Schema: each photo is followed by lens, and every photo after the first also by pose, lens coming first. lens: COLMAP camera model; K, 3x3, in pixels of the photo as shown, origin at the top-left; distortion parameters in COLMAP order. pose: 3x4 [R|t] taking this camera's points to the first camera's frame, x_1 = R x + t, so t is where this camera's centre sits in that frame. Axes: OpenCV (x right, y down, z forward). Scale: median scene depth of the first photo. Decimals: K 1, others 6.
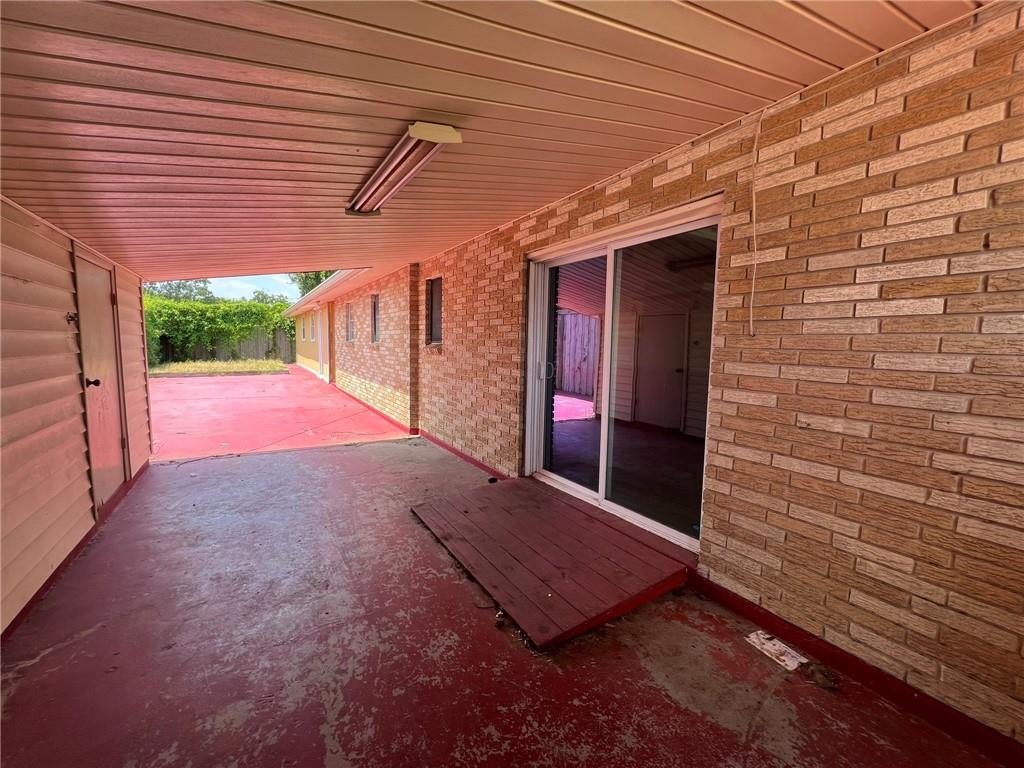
lens RADIAL K [[412.8, 0, 509.6], [0, 412.8, 381.2], [0, 0, 1]] dist [-0.002061, 0.000139]
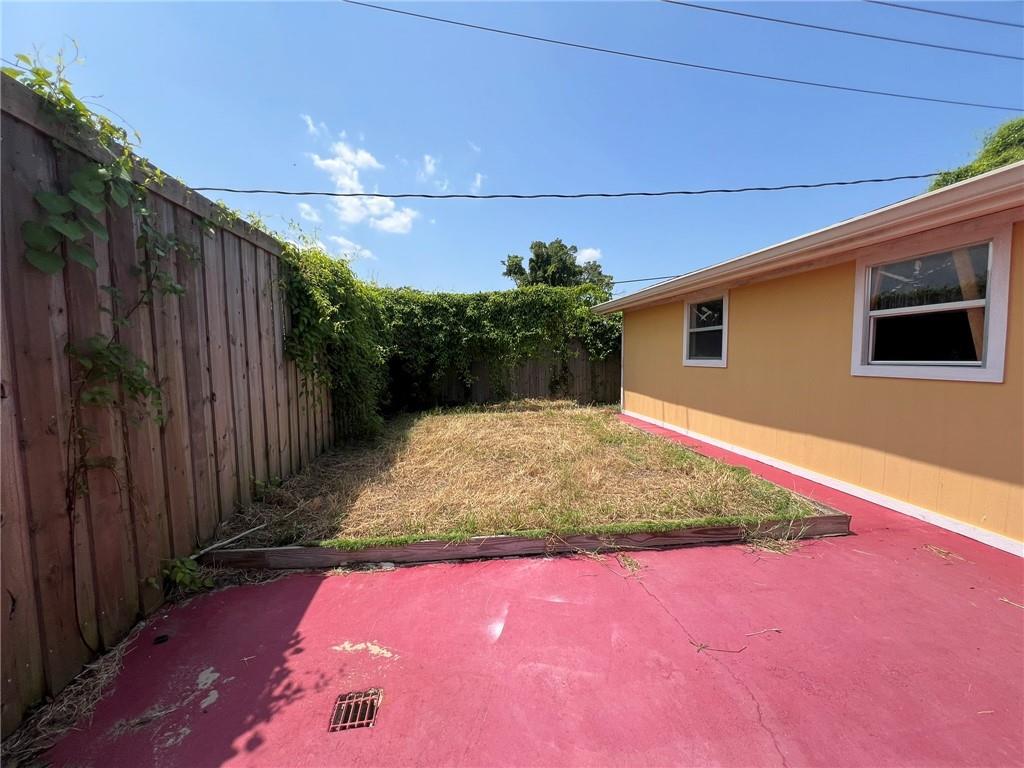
lens RADIAL K [[412.8, 0, 516.2], [0, 412.8, 388.1], [0, 0, 1]] dist [-0.002061, 0.000139]
pose [[0.912643, 0.015672, -0.408458, -2.238214], [-0.020128, 0.999776, -0.006613, -0.325743], [0.408263, 0.014256, 0.912753, 2.698759]]
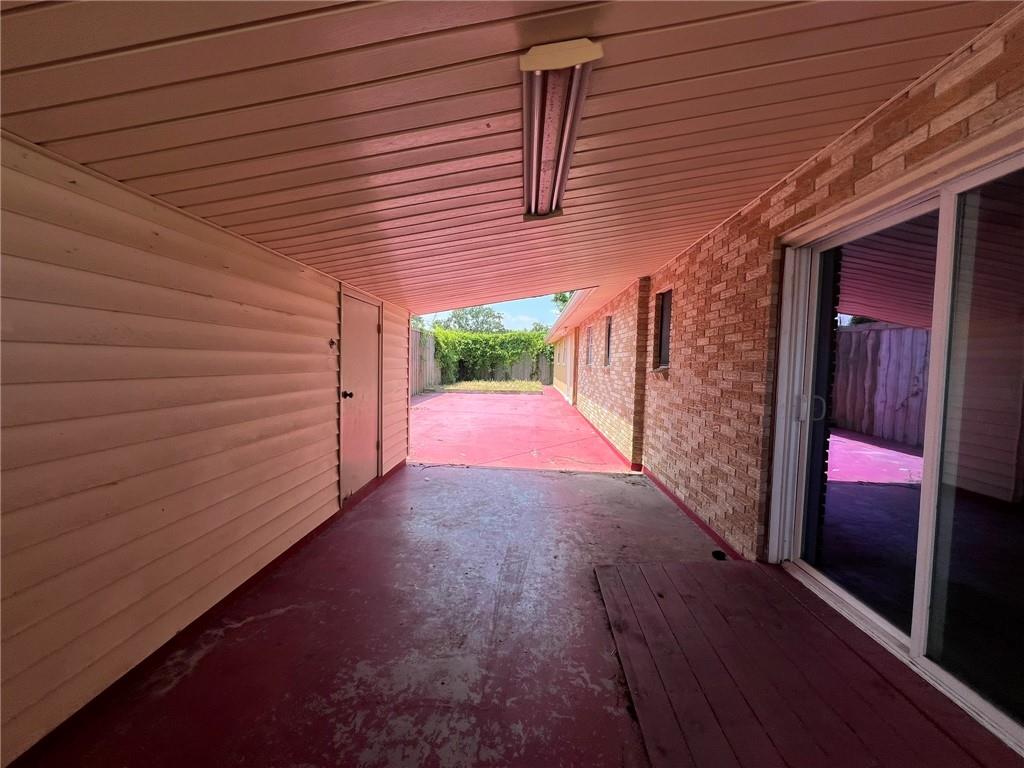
lens RADIAL K [[412.8, 0, 507.8], [0, 412.8, 381.6], [0, 0, 1]] dist [-0.002061, 0.000139]
pose [[0.818285, 0.028164, -0.574122, 0.068213], [-0.062085, 0.997286, -0.039567, -0.012290], [0.571450, 0.068022, 0.817813, 0.185413]]
